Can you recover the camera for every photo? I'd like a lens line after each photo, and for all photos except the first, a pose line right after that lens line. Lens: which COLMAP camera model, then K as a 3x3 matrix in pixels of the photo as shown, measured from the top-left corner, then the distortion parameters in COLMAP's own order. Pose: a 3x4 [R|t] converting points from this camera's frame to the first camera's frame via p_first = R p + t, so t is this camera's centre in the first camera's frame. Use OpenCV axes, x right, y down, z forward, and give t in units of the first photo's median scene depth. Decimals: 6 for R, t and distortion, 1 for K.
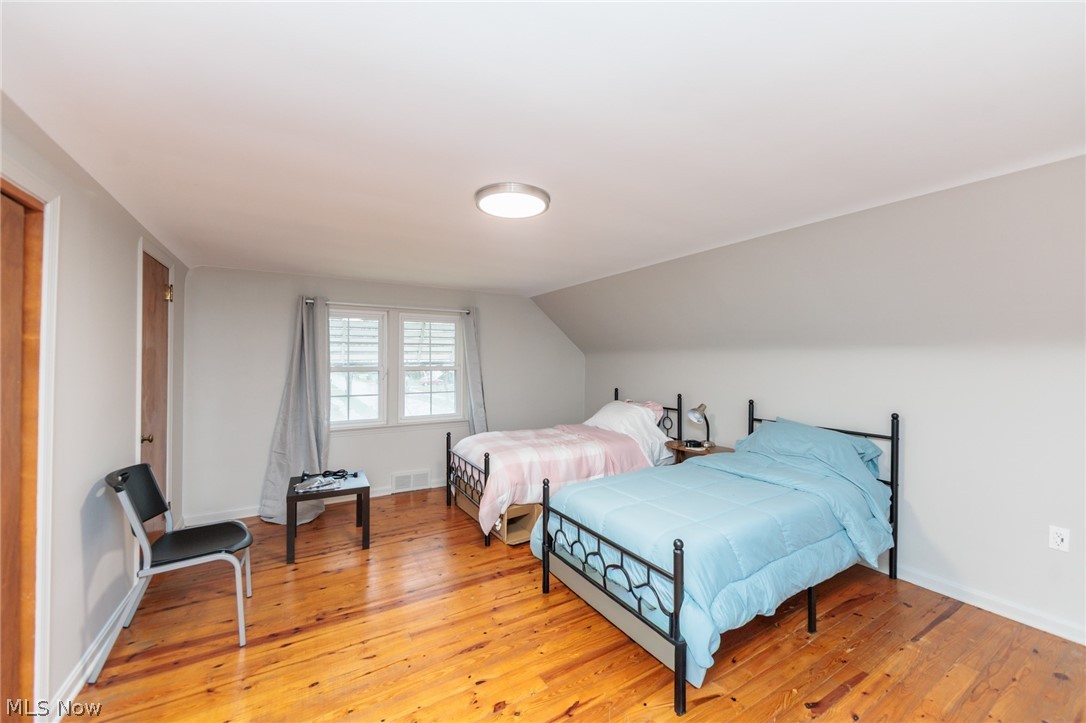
lens RADIAL K [[432.8, 0, 543.8], [0, 432.8, 356.4], [0, 0, 1]] dist [-0.001040, 0.000141]
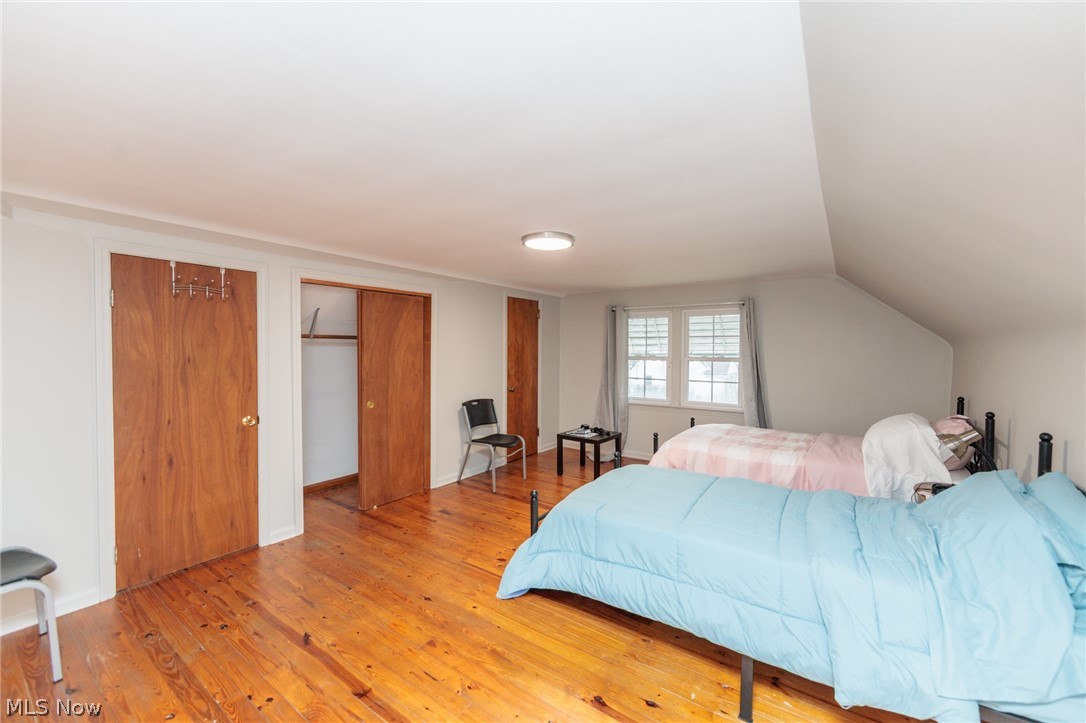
lens RADIAL K [[432.8, 0, 543.8], [0, 432.8, 356.4], [0, 0, 1]] dist [-0.001040, 0.000141]
pose [[0.382530, 0.012517, -0.923858, 0.614682], [0.005575, 0.999859, 0.015855, 0.002508], [0.923926, -0.011216, 0.382406, 0.227981]]
